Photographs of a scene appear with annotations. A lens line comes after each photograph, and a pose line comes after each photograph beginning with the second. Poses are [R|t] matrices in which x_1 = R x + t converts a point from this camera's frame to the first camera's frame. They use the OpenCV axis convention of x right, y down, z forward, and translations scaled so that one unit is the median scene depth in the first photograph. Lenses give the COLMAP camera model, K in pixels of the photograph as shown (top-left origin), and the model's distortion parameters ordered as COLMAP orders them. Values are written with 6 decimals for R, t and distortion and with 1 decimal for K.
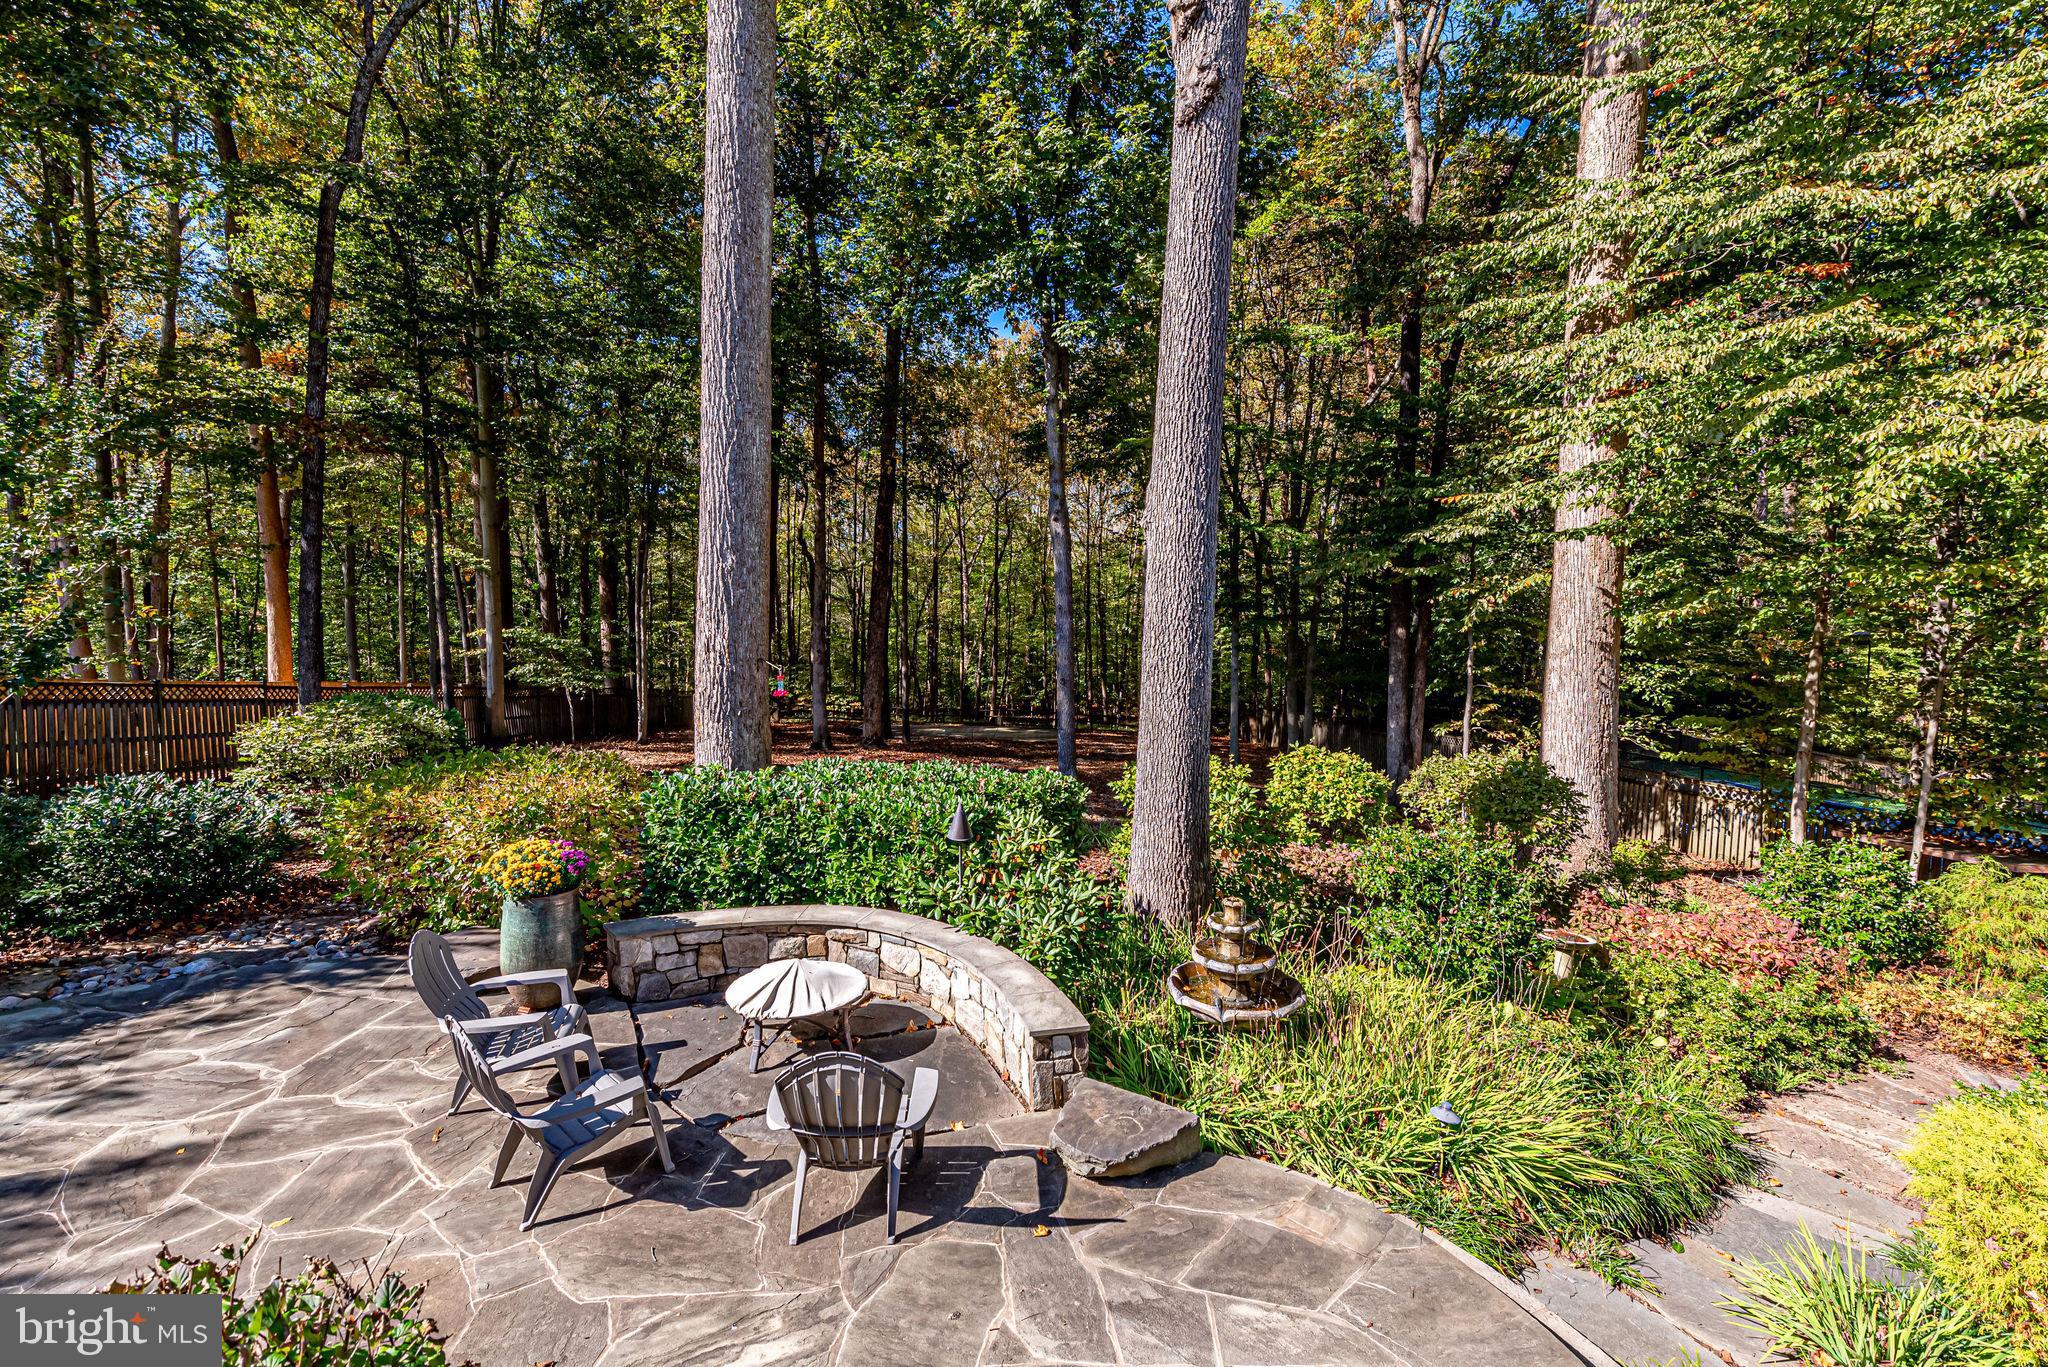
lens RADIAL K [[832.2, 0, 1016.1], [0, 832.2, 686.7], [0, 0, 1]] dist [0.014922, -0.002642]
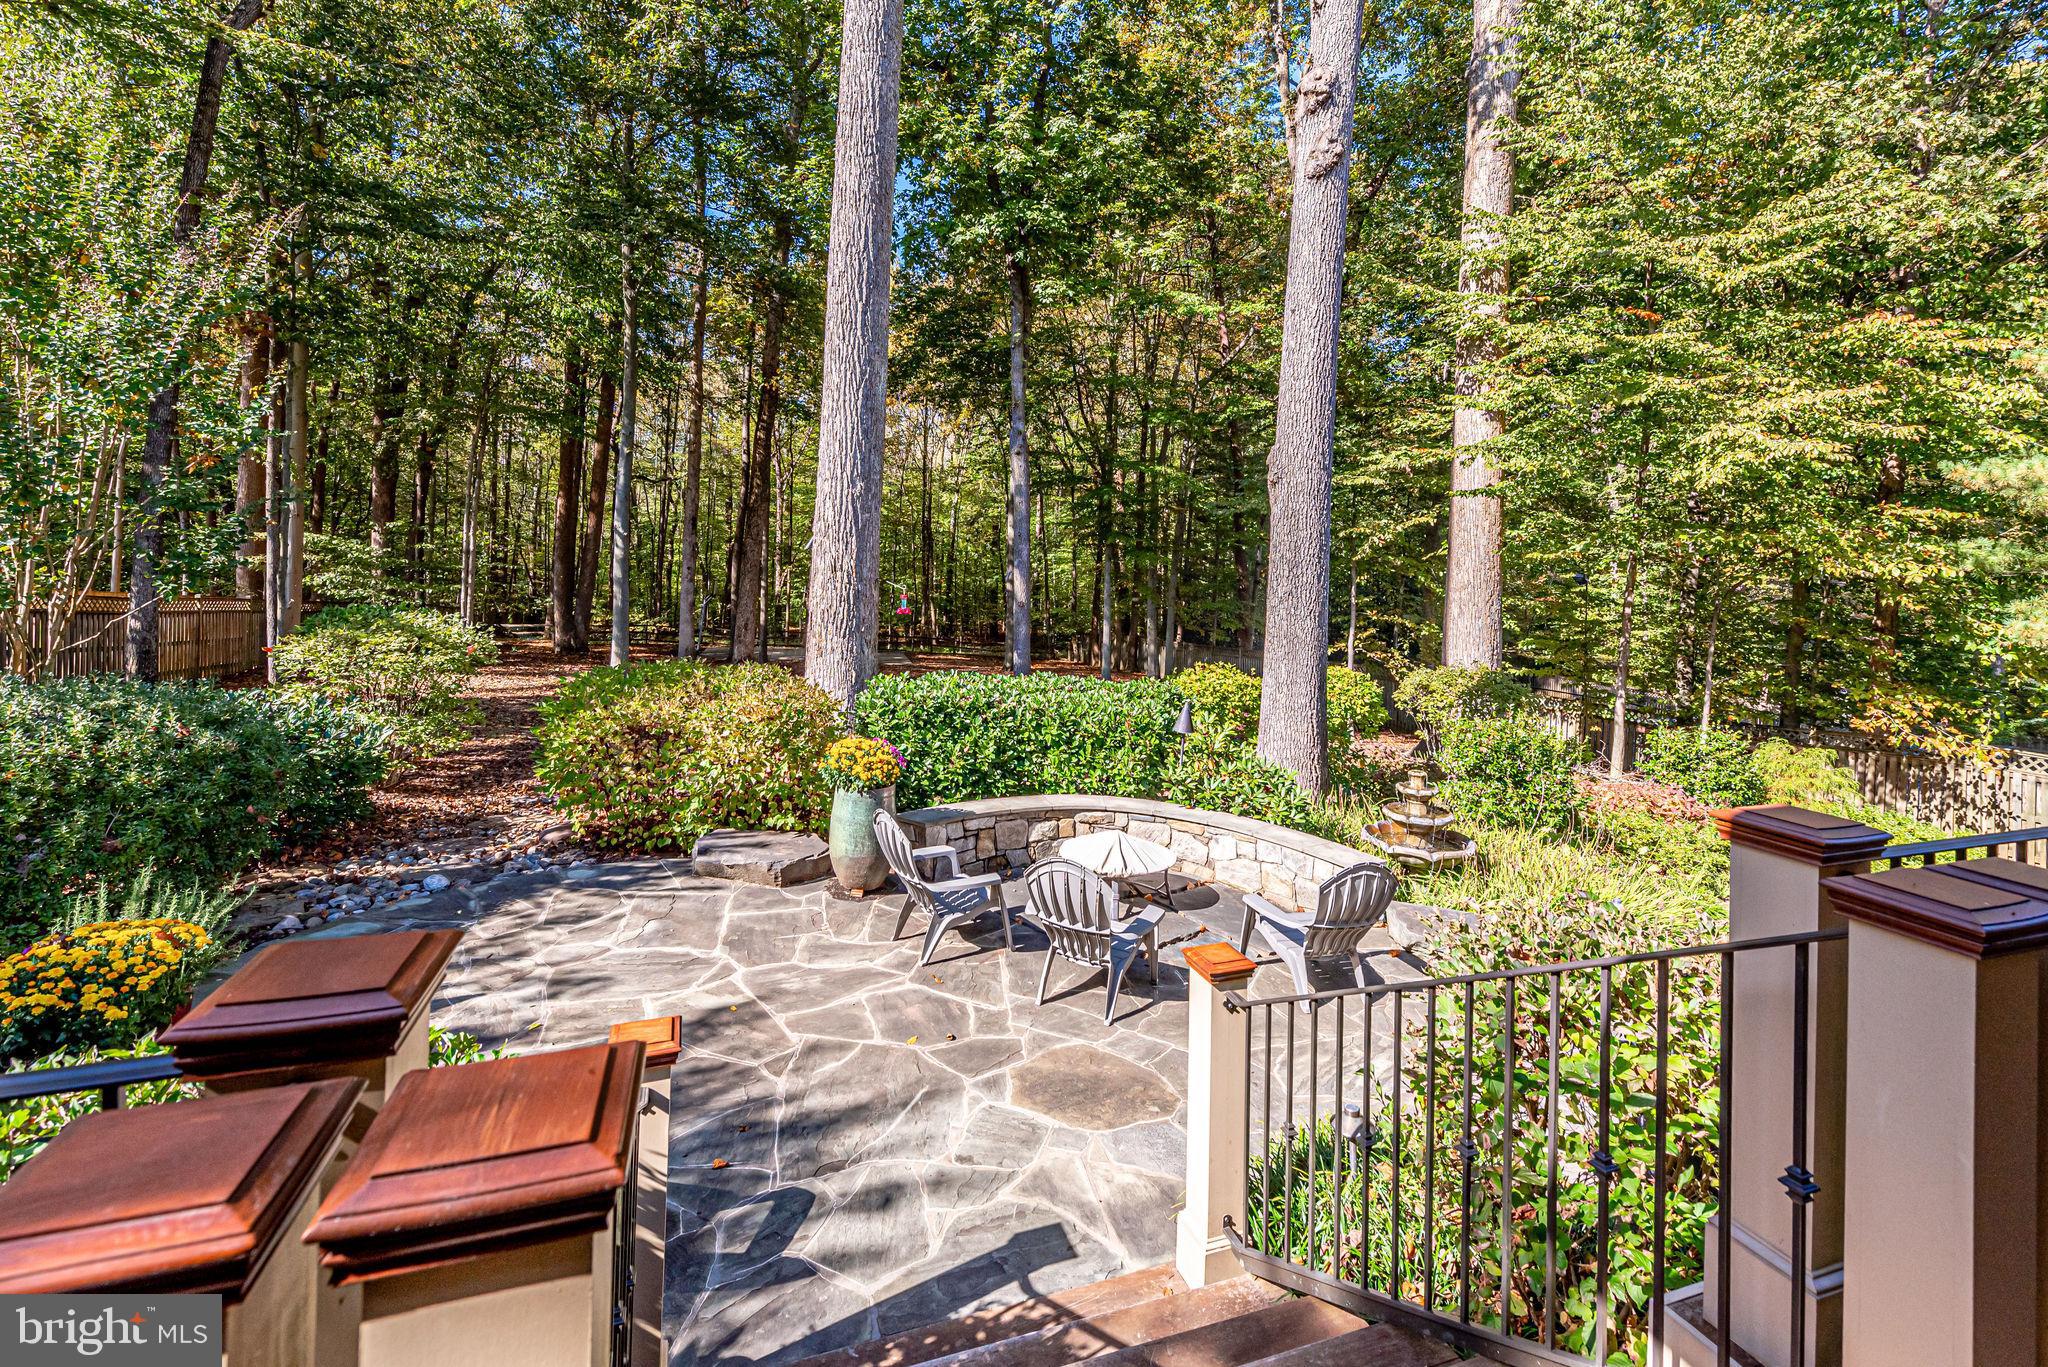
lens RADIAL K [[832.2, 0, 1044.9], [0, 832.2, 558.2], [0, 0, 1]] dist [0.014922, -0.002642]
pose [[0.971588, 0.028663, 0.234935, -0.505479], [-0.013963, 0.997852, -0.063997, 0.008868], [-0.236264, 0.058898, 0.969902, -0.130587]]
